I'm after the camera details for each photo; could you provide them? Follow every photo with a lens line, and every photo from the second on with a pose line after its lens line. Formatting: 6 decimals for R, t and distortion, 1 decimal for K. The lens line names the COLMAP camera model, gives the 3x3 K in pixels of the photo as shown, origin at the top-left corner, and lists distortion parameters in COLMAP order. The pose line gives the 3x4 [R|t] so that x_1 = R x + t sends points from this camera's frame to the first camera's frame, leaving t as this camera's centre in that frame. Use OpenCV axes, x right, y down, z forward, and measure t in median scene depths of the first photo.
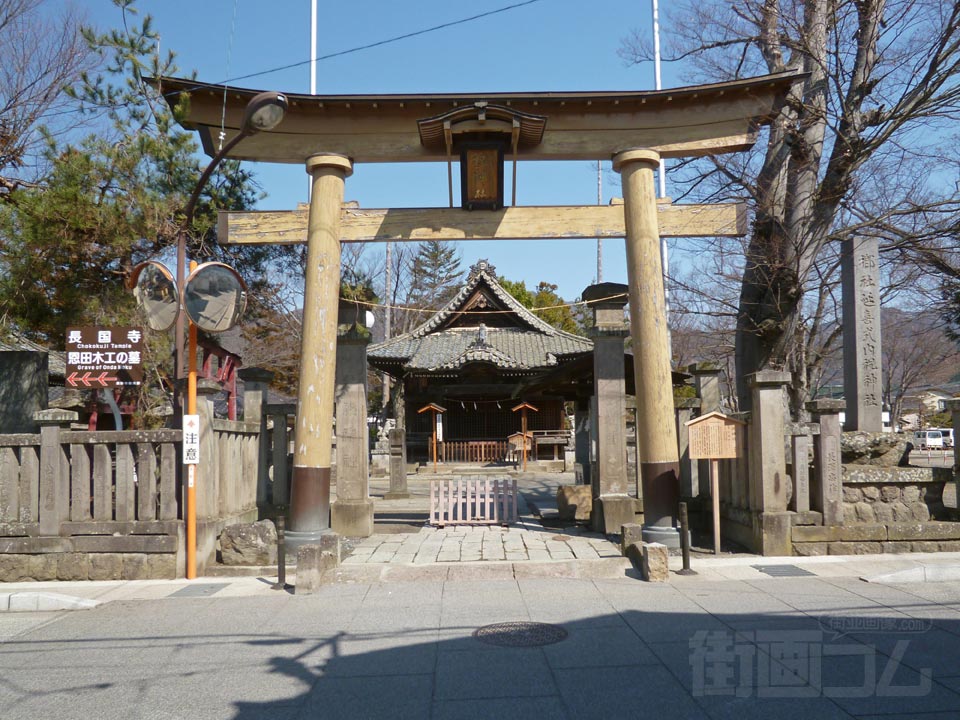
lens RADIAL K [[690.1, 0, 478.7], [0, 690.1, 390.0], [0, 0, 1]] dist [-0.034288, 0.009397]
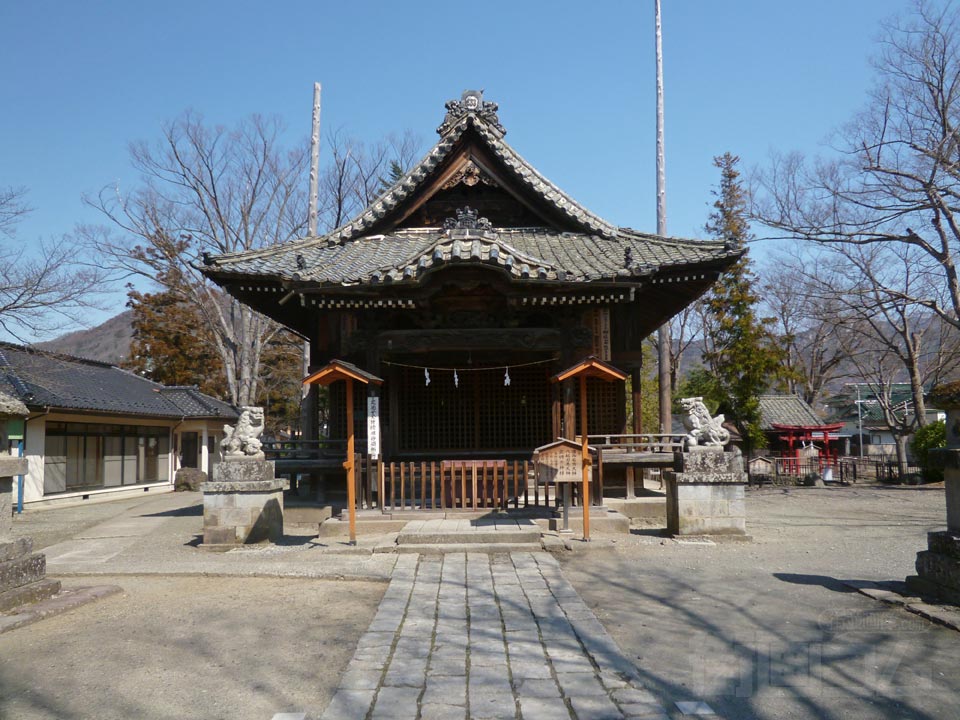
lens RADIAL K [[690.1, 0, 478.7], [0, 690.1, 390.0], [0, 0, 1]] dist [-0.034288, 0.009397]
pose [[0.999638, 0.000516, 0.026882, -0.002791], [-0.000236, 0.999945, -0.010438, 0.035841], [-0.026886, 0.010427, 0.999584, 0.574794]]
